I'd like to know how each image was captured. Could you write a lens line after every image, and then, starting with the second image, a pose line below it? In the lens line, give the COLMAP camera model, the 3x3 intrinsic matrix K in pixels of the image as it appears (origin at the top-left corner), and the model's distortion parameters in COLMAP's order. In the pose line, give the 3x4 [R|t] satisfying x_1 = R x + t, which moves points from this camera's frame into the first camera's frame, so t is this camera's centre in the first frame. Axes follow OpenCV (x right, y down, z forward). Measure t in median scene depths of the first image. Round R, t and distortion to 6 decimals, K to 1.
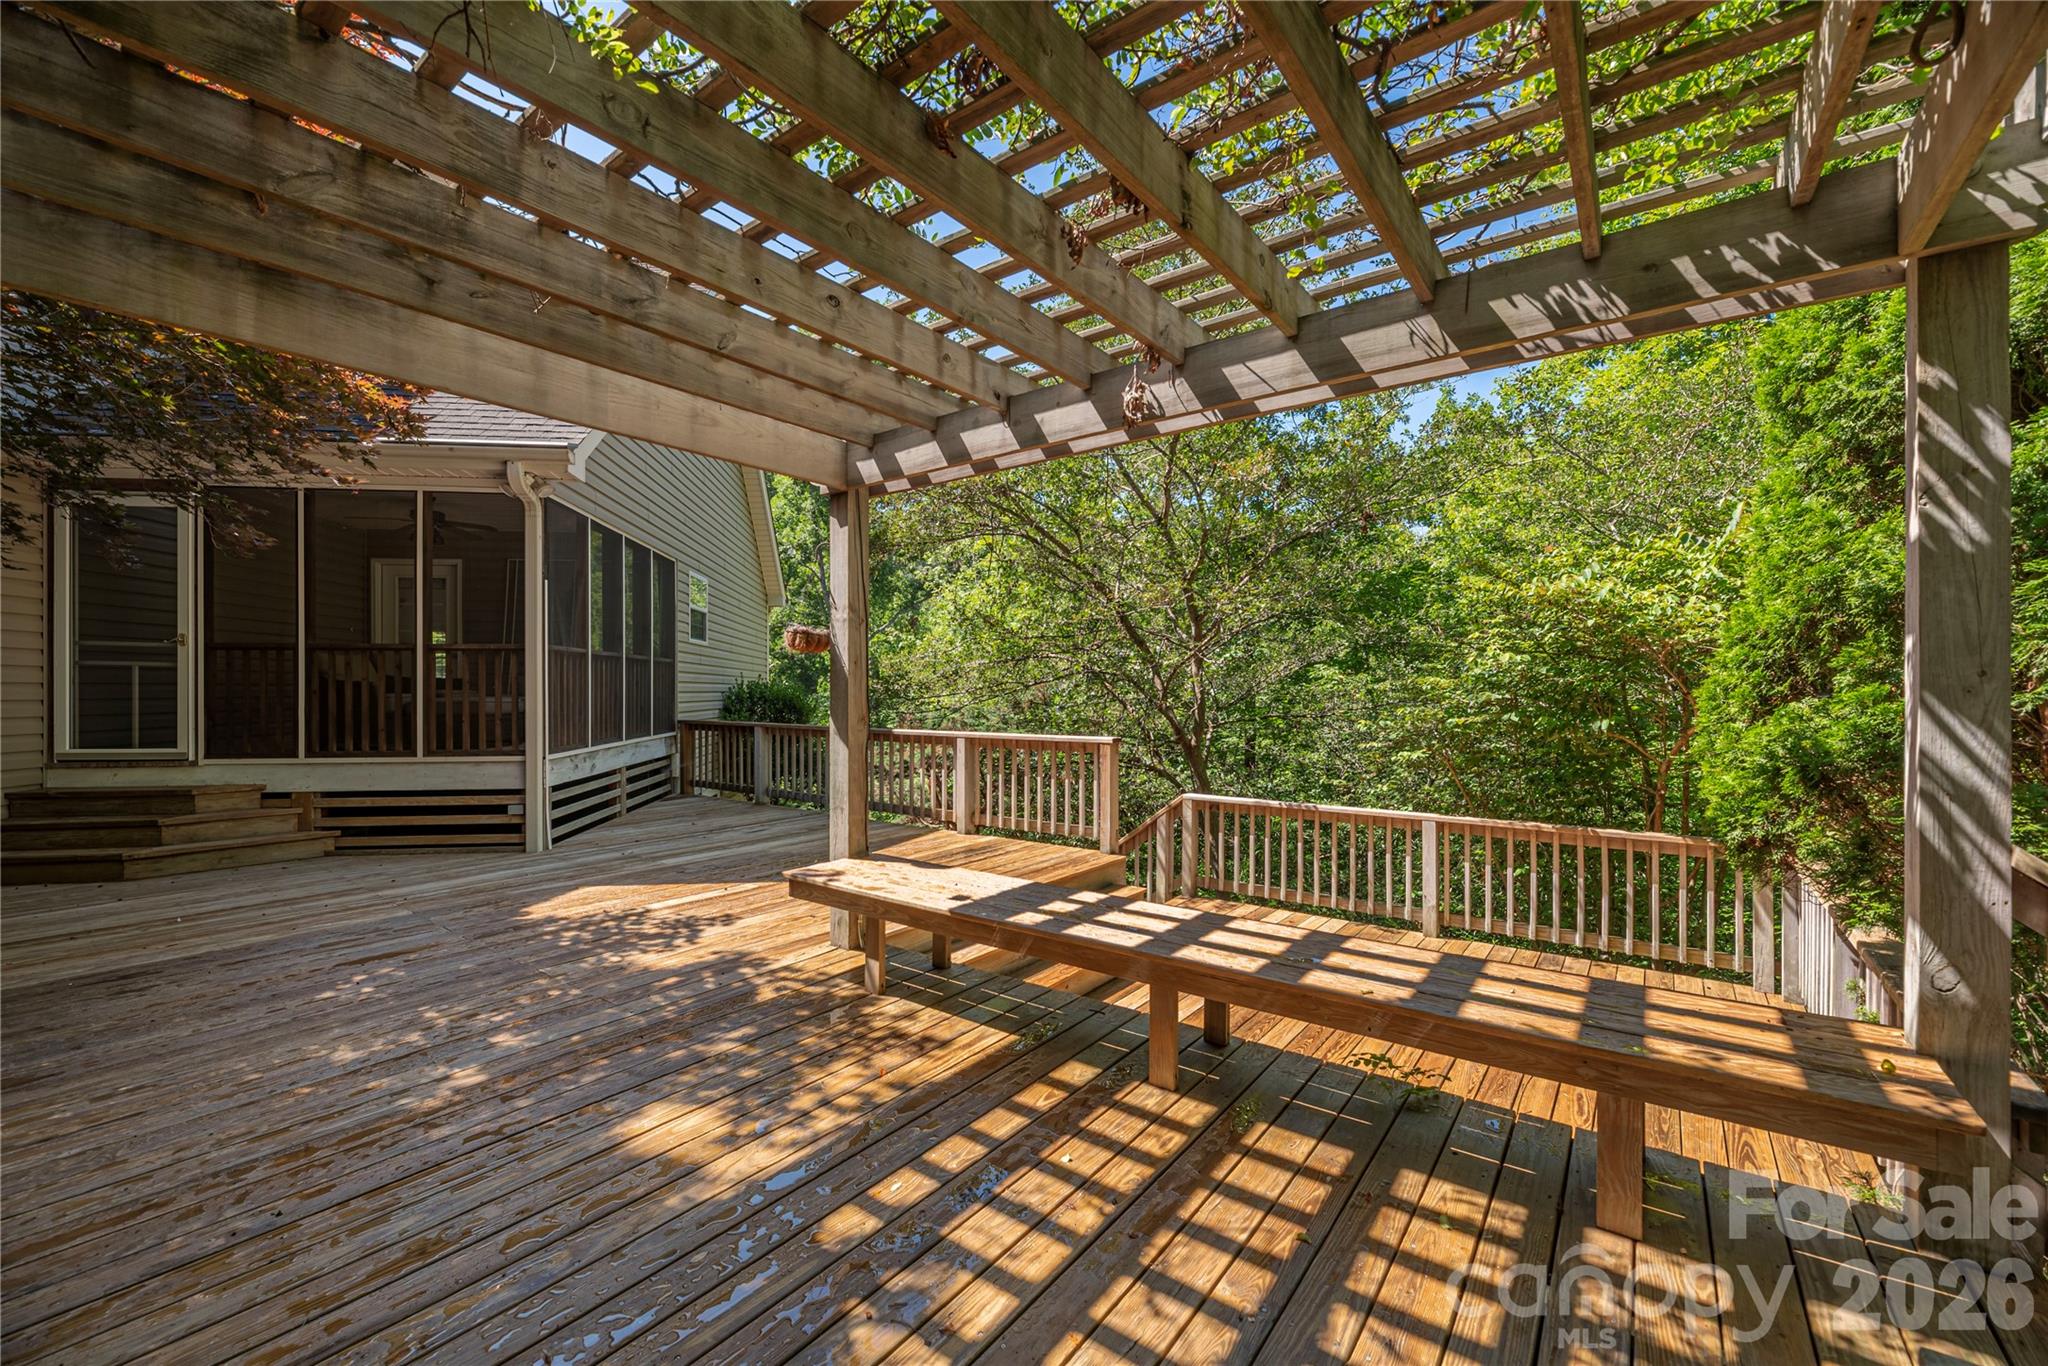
lens RADIAL K [[826.9, 0, 1027.3], [0, 826.9, 677.8], [0, 0, 1]] dist [0.000216, -0.000063]
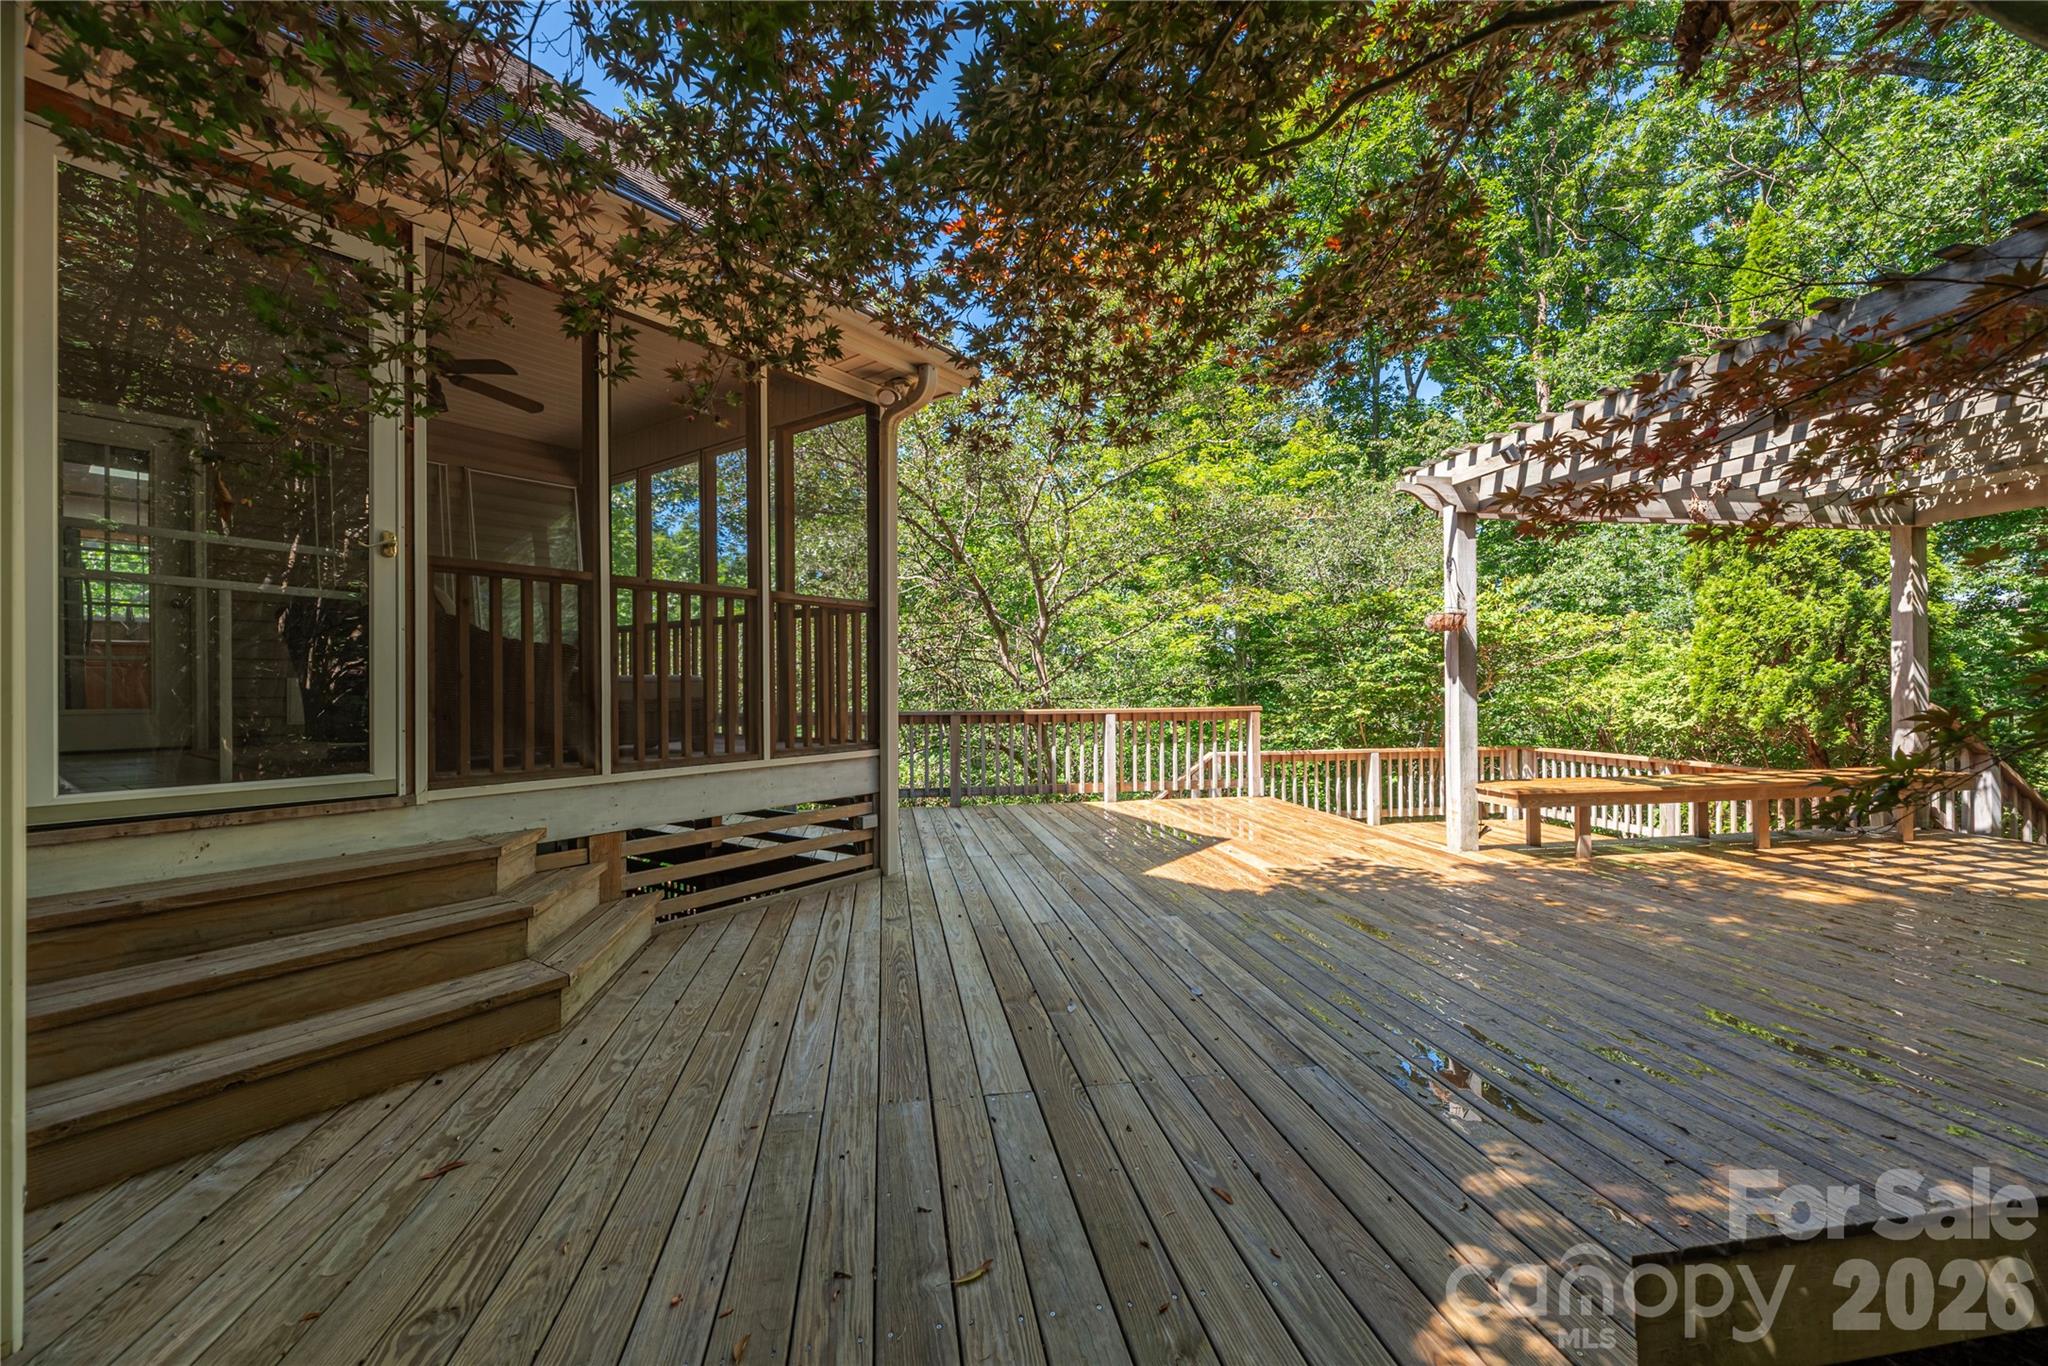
lens RADIAL K [[826.9, 0, 1027.3], [0, 826.9, 677.8], [0, 0, 1]] dist [0.000216, -0.000063]
pose [[0.681601, 0.002246, 0.731721, -1.111302], [-0.003569, 0.999994, 0.000255, 0.029684], [-0.731715, -0.002785, 0.681605, 0.401098]]
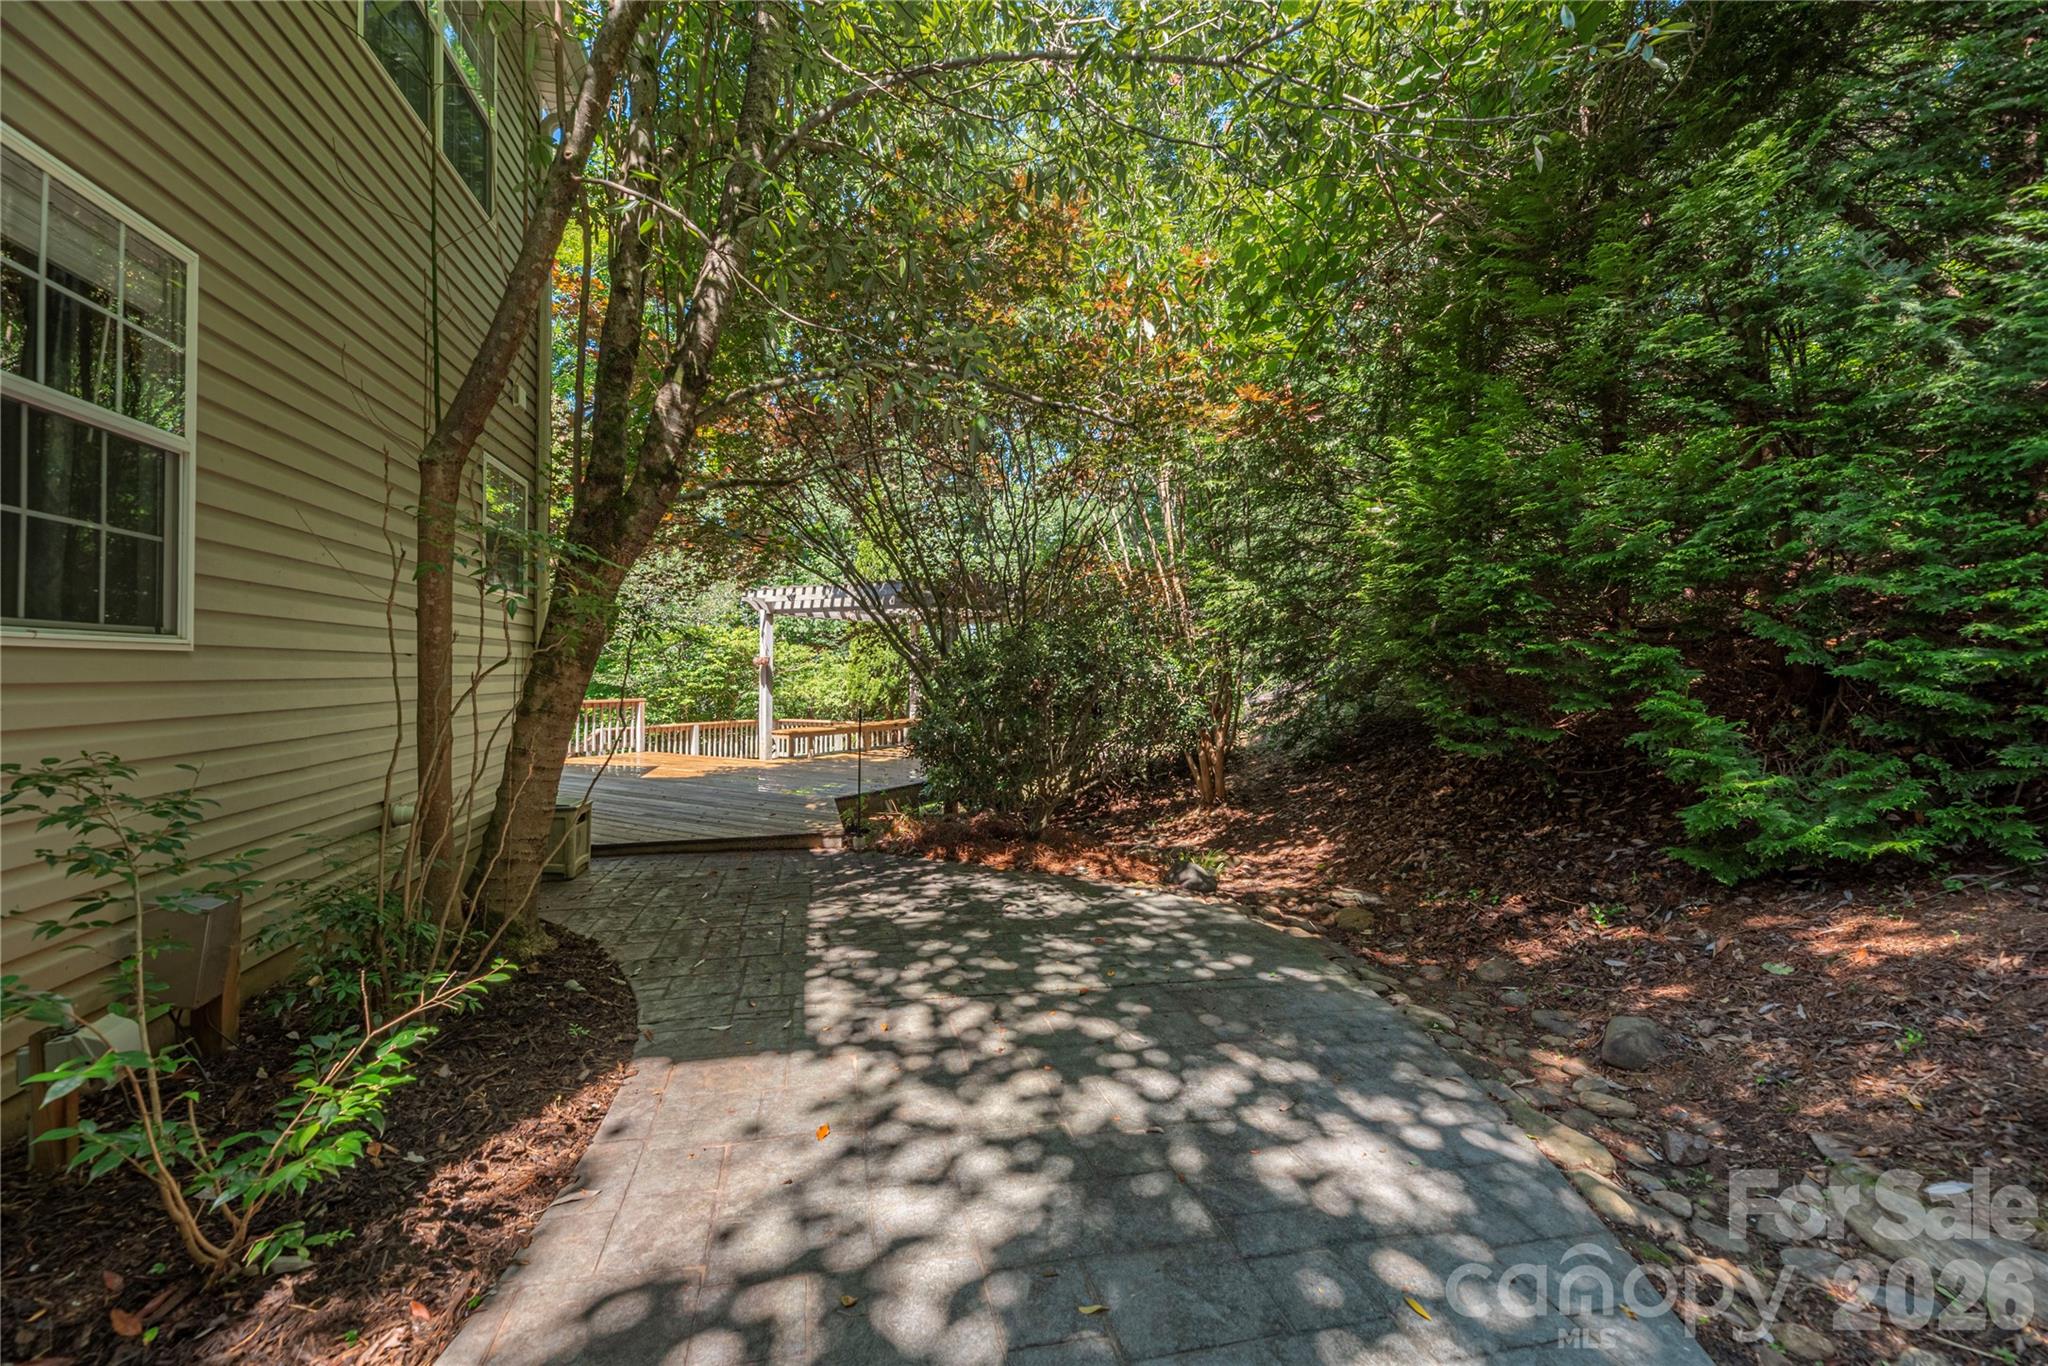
lens RADIAL K [[826.9, 0, 1027.3], [0, 826.9, 677.8], [0, 0, 1]] dist [0.000216, -0.000063]
pose [[-0.136813, -0.007717, 0.990567, -2.261502], [-0.018486, 0.999815, 0.005236, -0.013360], [-0.990424, -0.017596, -0.136930, 0.306788]]
